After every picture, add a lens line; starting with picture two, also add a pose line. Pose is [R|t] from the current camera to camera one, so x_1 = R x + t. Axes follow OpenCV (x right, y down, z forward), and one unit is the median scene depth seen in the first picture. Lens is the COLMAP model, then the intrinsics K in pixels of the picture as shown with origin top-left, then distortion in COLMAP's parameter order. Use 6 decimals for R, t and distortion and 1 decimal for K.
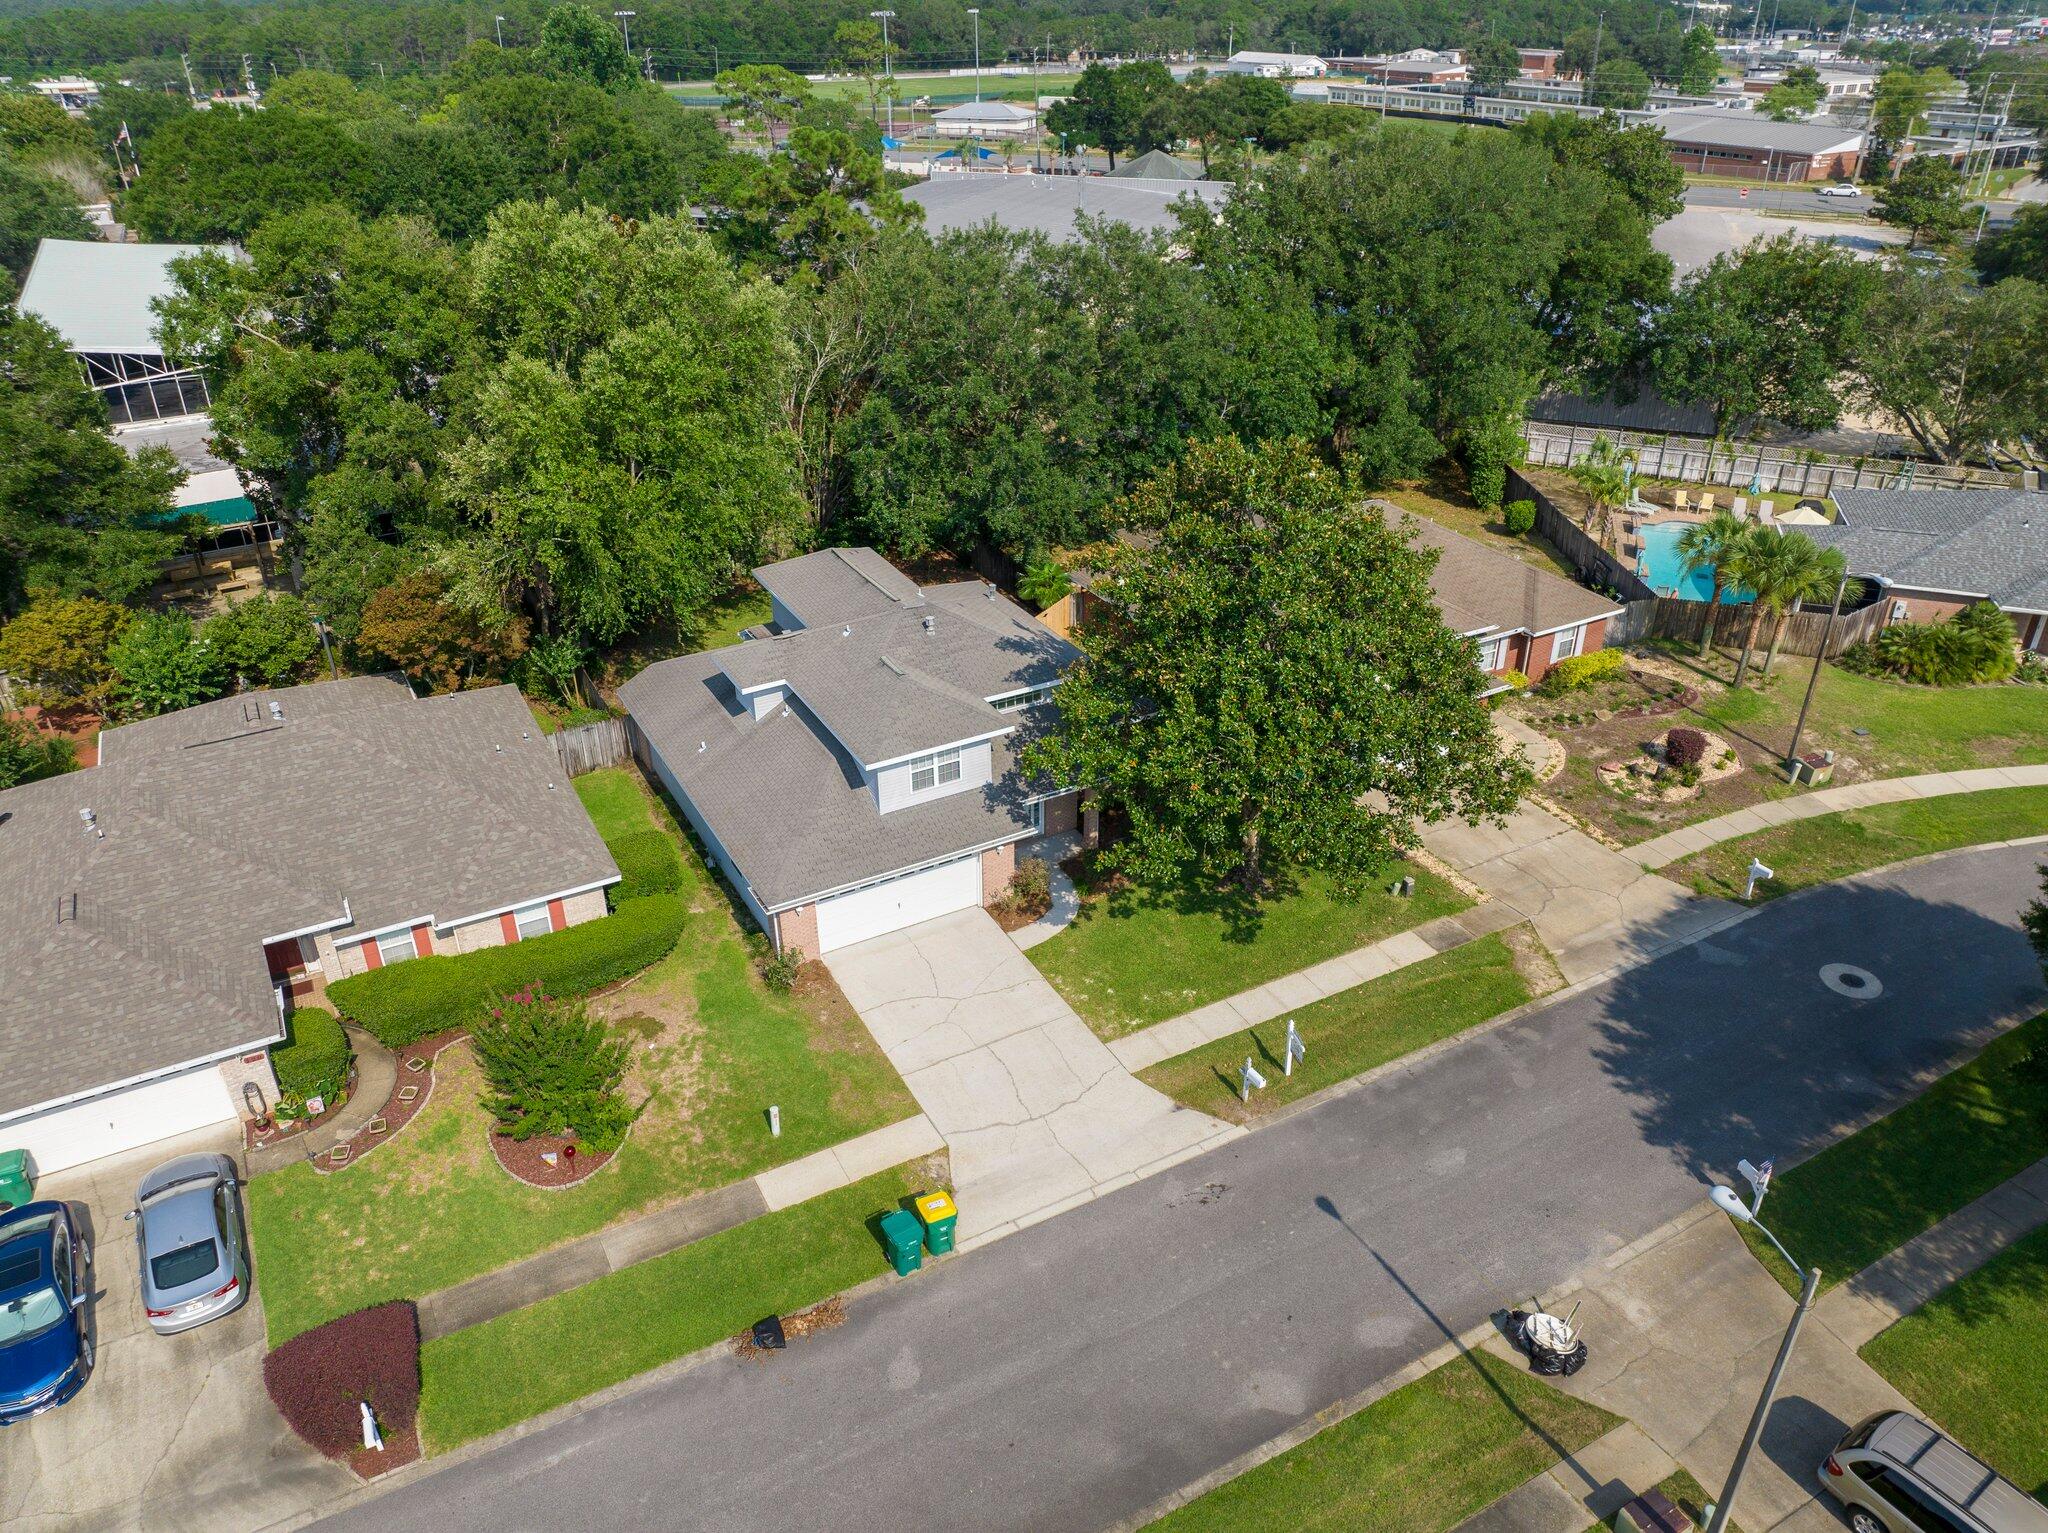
lens RADIAL K [[1440.5, 0, 1024.0], [0, 1440.5, 766.5], [0, 0, 1]] dist [-0.032670, -0.004969]
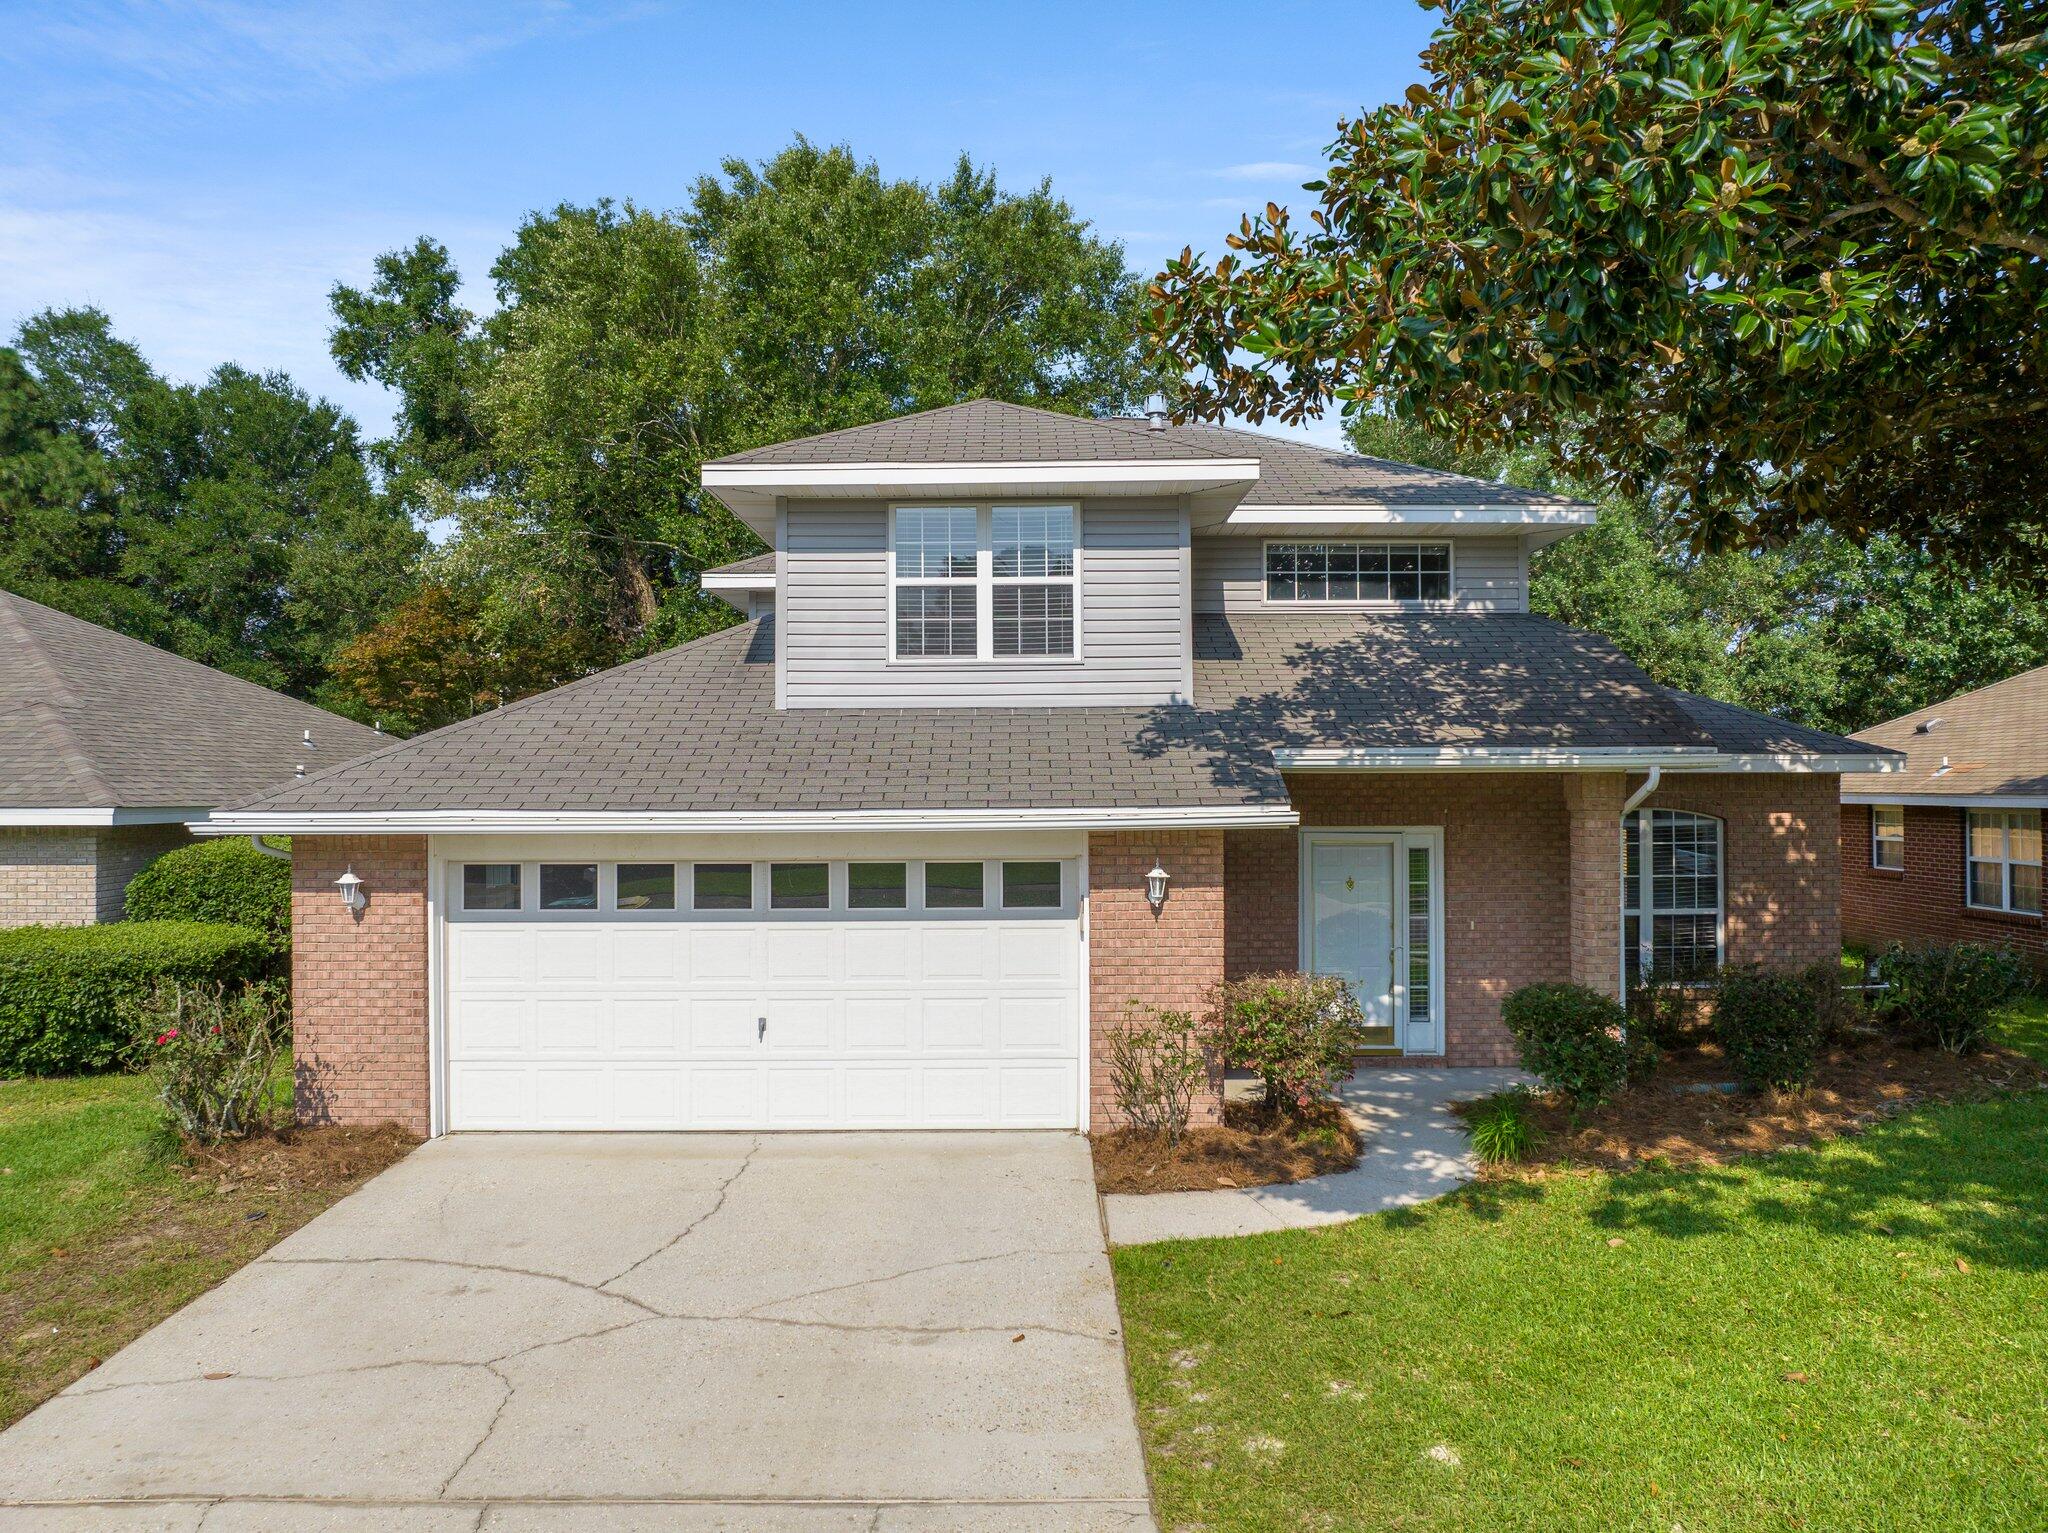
lens RADIAL K [[1440.5, 0, 1024.0], [0, 1440.5, 766.5], [0, 0, 1]] dist [-0.032670, -0.004969]
pose [[0.874103, -0.005567, -0.485710, 0.092118], [-0.232821, 0.872786, -0.428997, 0.160435], [0.426309, 0.488071, 0.761609, 0.797714]]
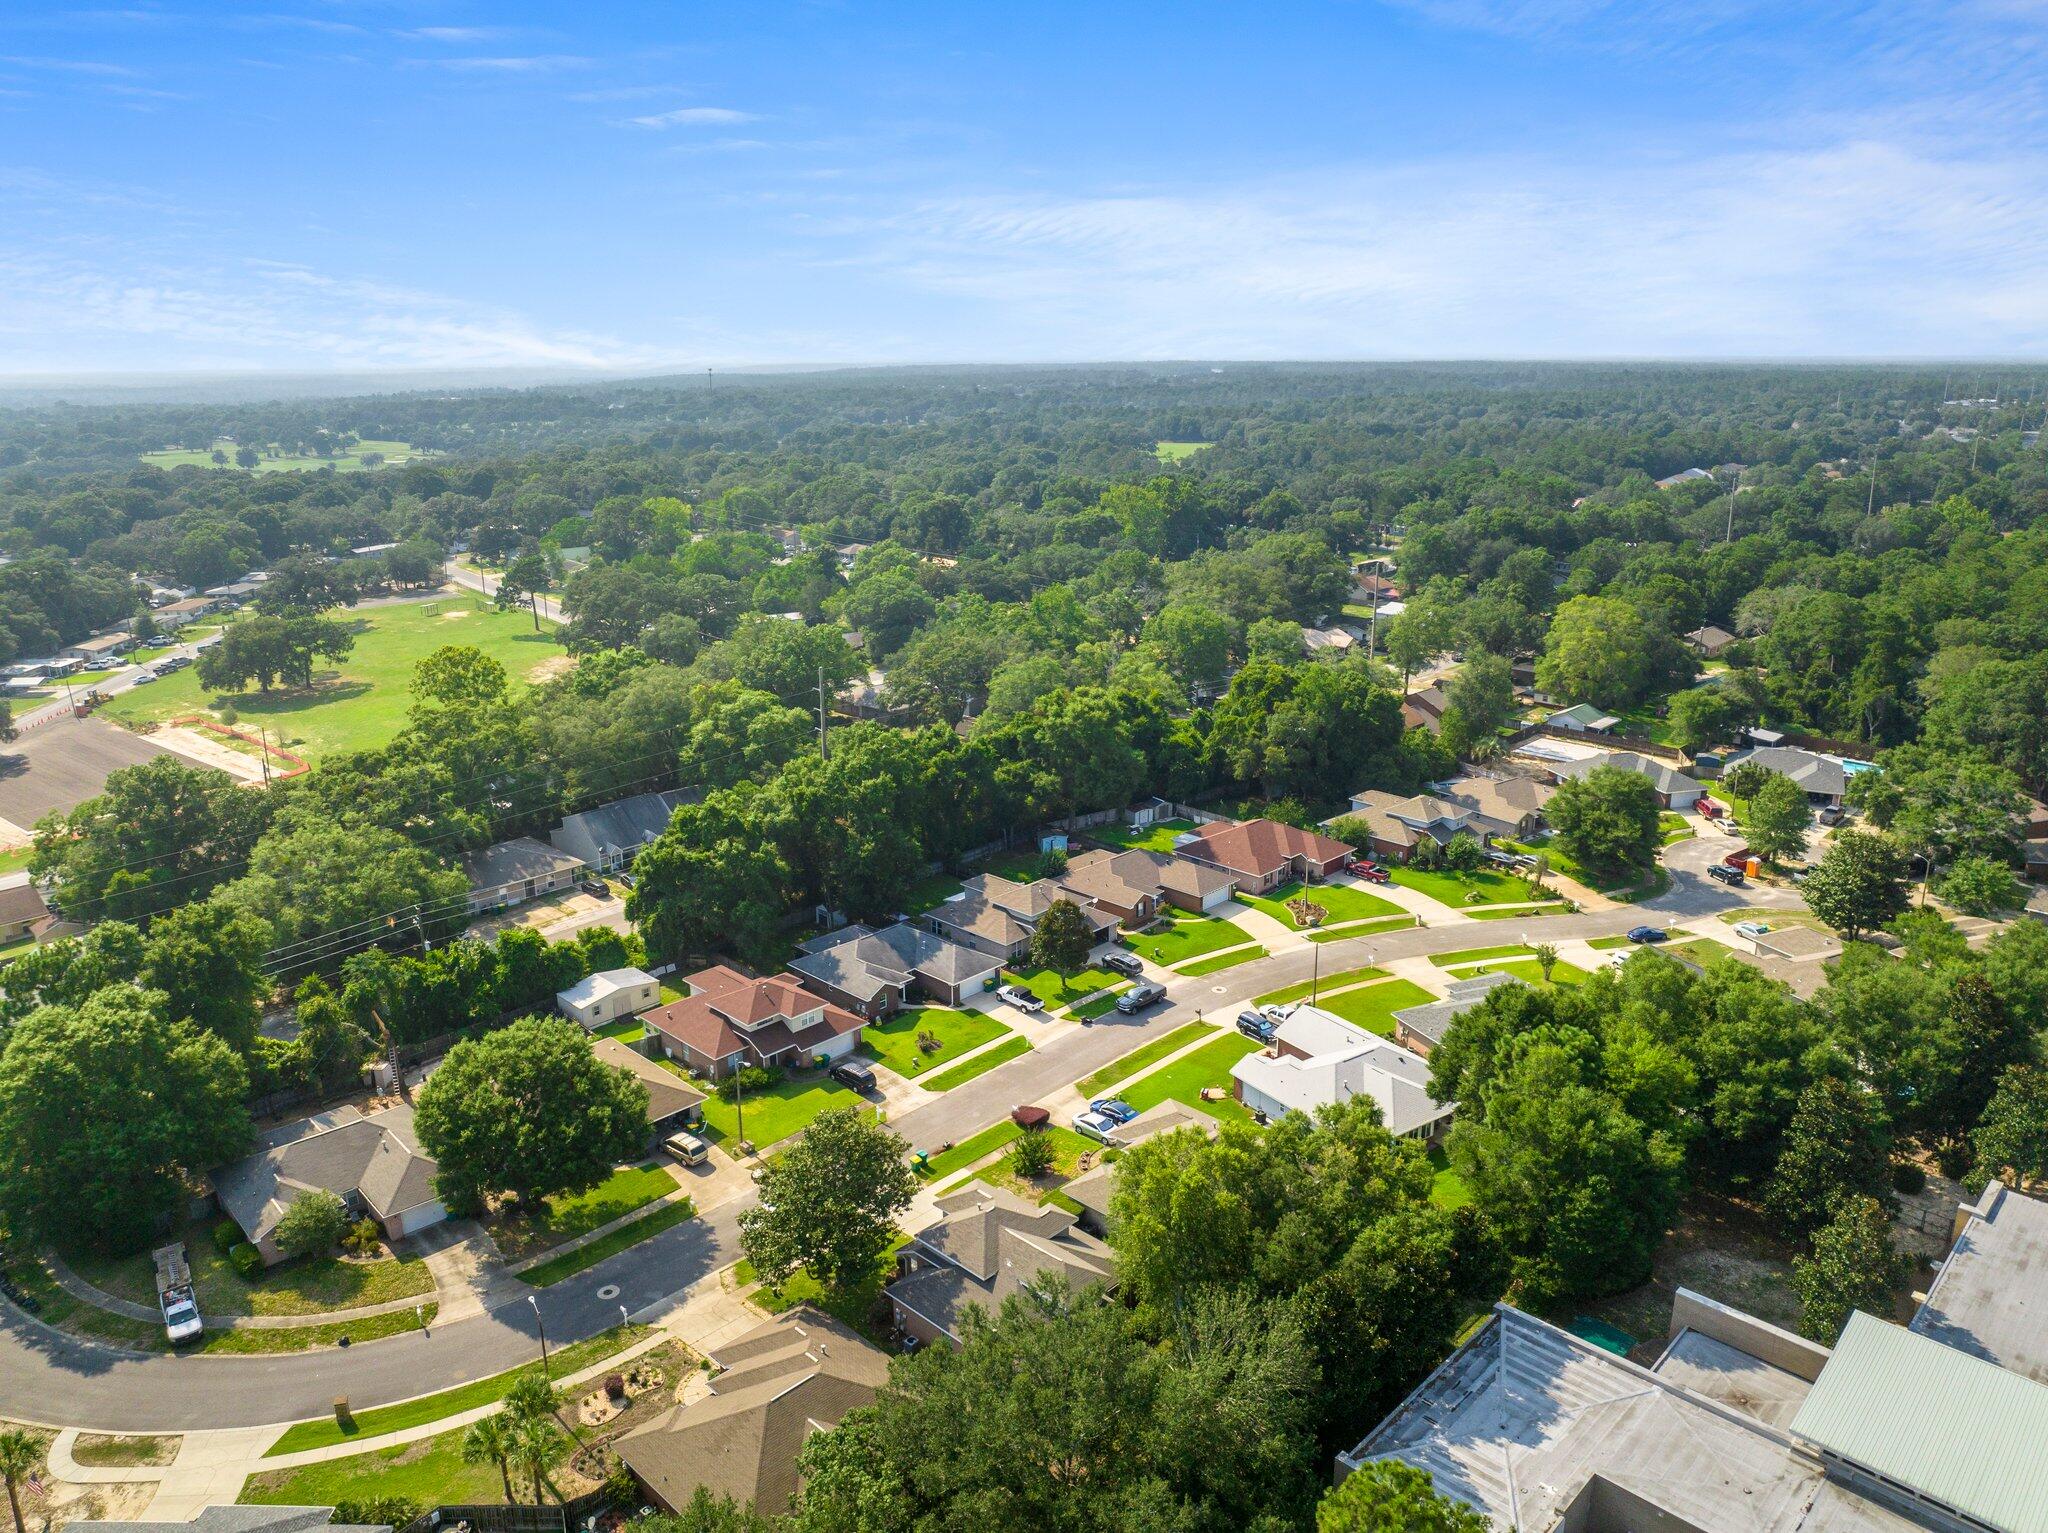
lens RADIAL K [[1440.5, 0, 1024.0], [0, 1440.5, 766.5], [0, 0, 1]] dist [-0.032670, -0.004969]
pose [[-0.957177, 0.091179, -0.274770, 0.474848], [-0.129583, 0.713787, 0.688271, -2.392523], [0.258883, 0.694403, -0.671405, 2.240362]]
